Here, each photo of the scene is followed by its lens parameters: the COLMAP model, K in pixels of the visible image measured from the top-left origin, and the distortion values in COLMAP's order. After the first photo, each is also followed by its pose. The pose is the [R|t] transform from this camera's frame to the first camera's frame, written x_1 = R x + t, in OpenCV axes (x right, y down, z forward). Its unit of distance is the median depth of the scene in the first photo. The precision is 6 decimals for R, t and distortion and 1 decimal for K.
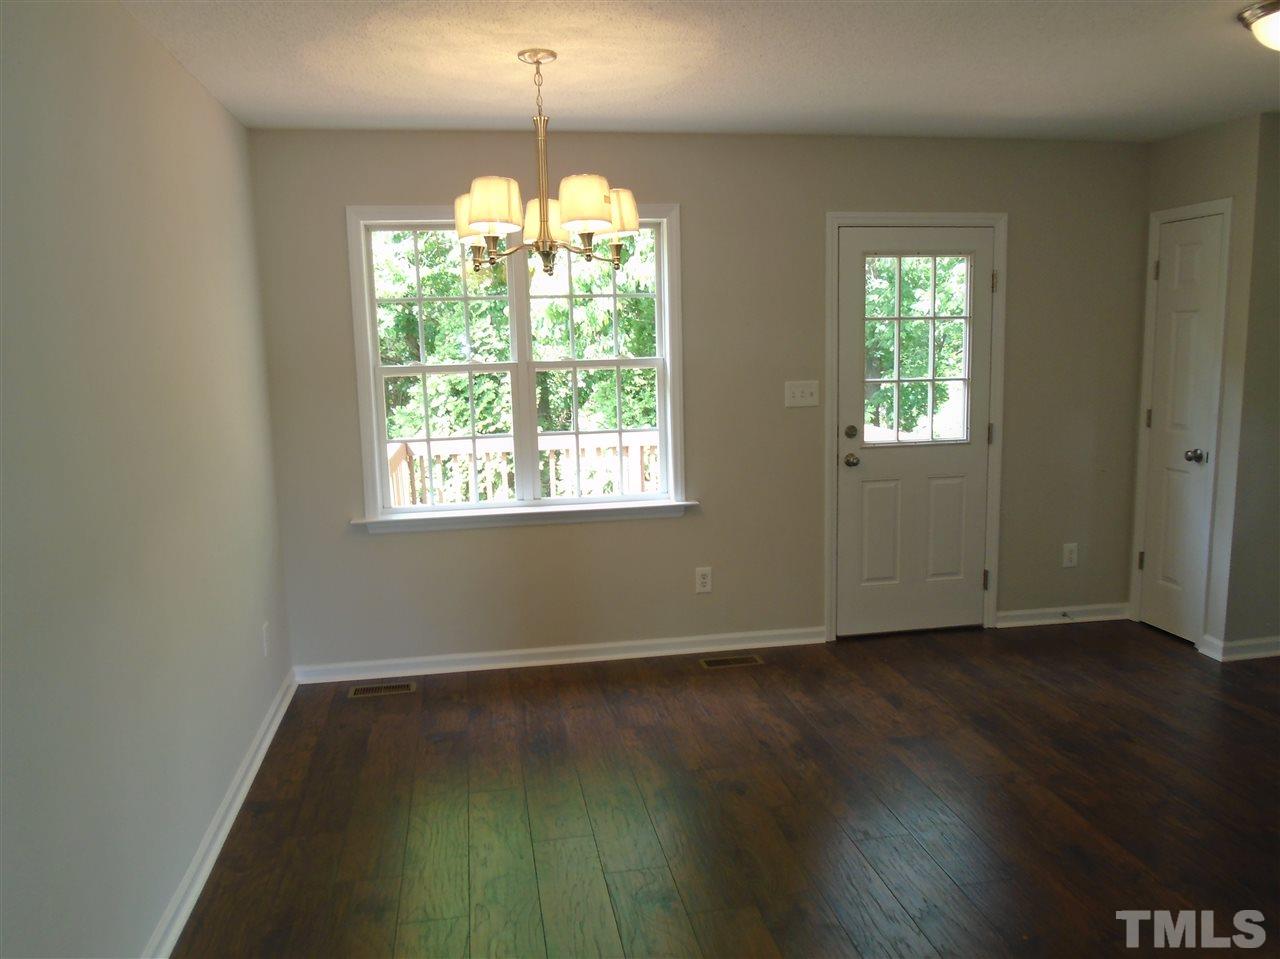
lens RADIAL K [[970.2, 0, 636.7], [0, 970.2, 475.6], [0, 0, 1]] dist [-0.018764, 0.003236]
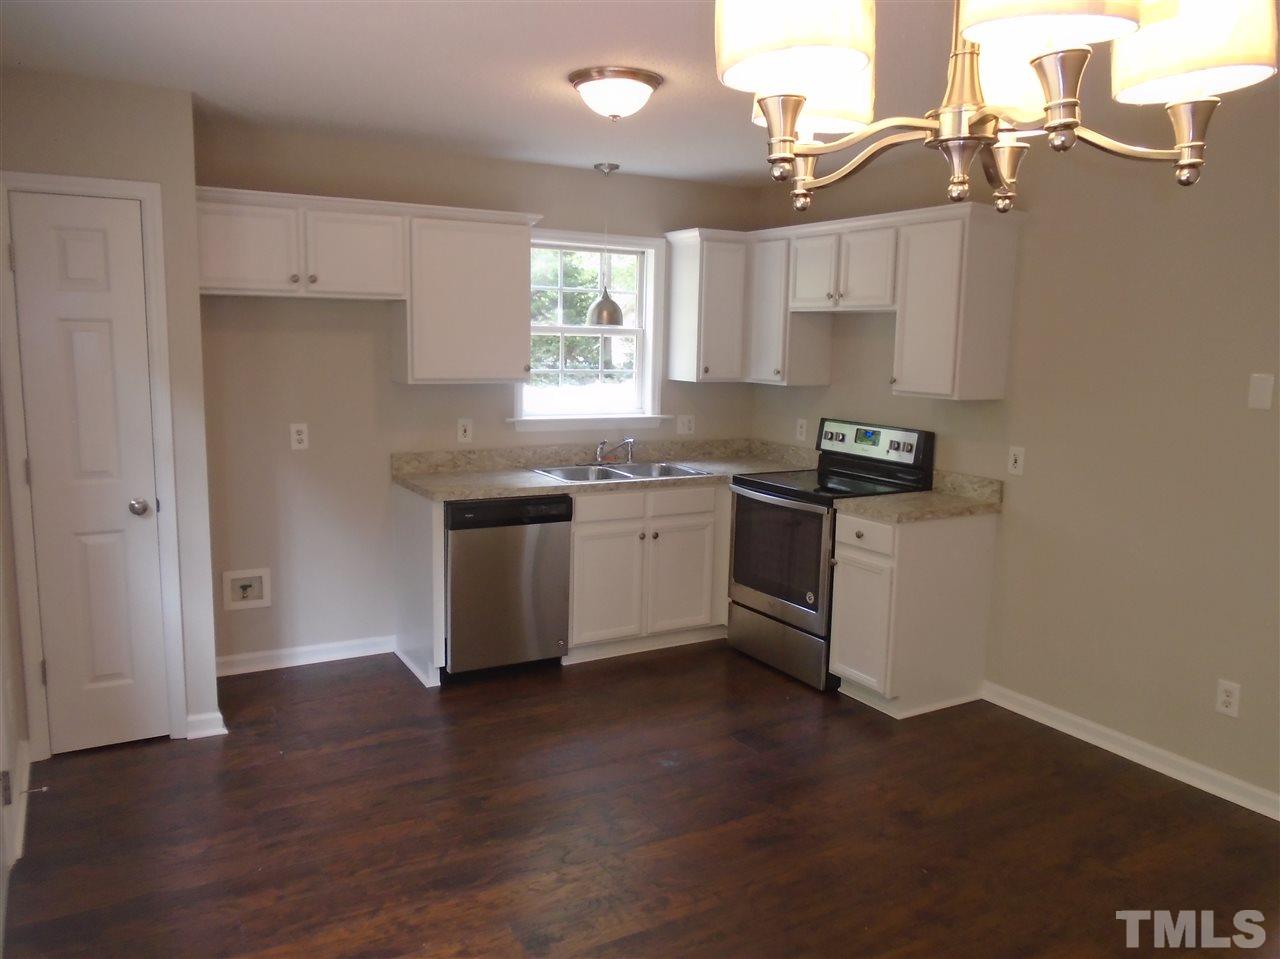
lens RADIAL K [[970.2, 0, 636.7], [0, 970.2, 475.6], [0, 0, 1]] dist [-0.018764, 0.003236]
pose [[-0.336585, -0.122713, 0.933623, -0.275146], [0.120733, 0.977666, 0.172028, -0.127549], [-0.933881, 0.170621, -0.314252, 0.838262]]
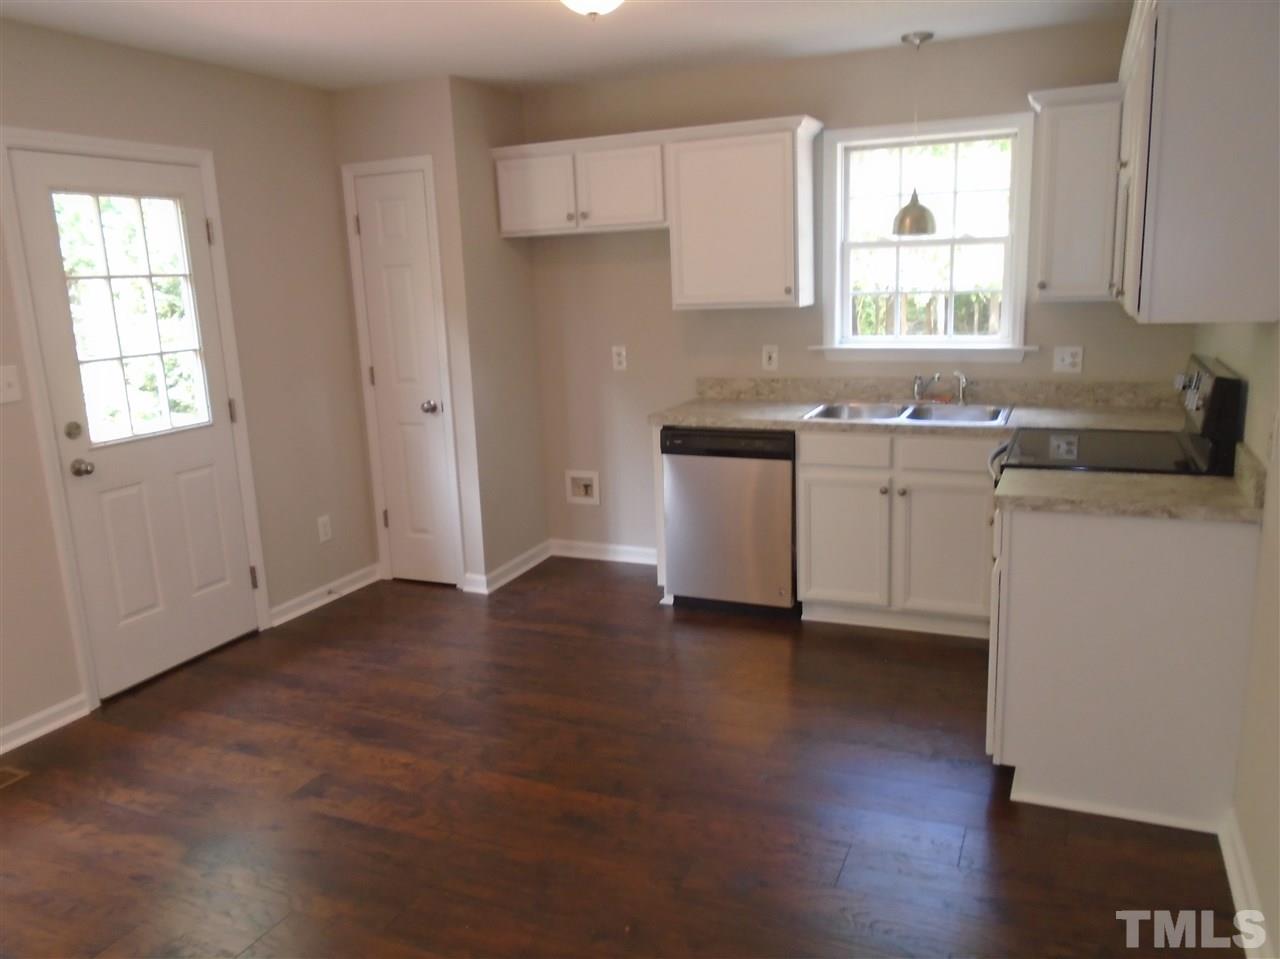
lens RADIAL K [[970.2, 0, 636.7], [0, 970.2, 475.6], [0, 0, 1]] dist [-0.018764, 0.003236]
pose [[0.561672, -0.173488, 0.808966, -0.142095], [0.146714, 0.983157, 0.108979, -0.028117], [-0.814248, 0.057477, 0.577665, 0.219820]]
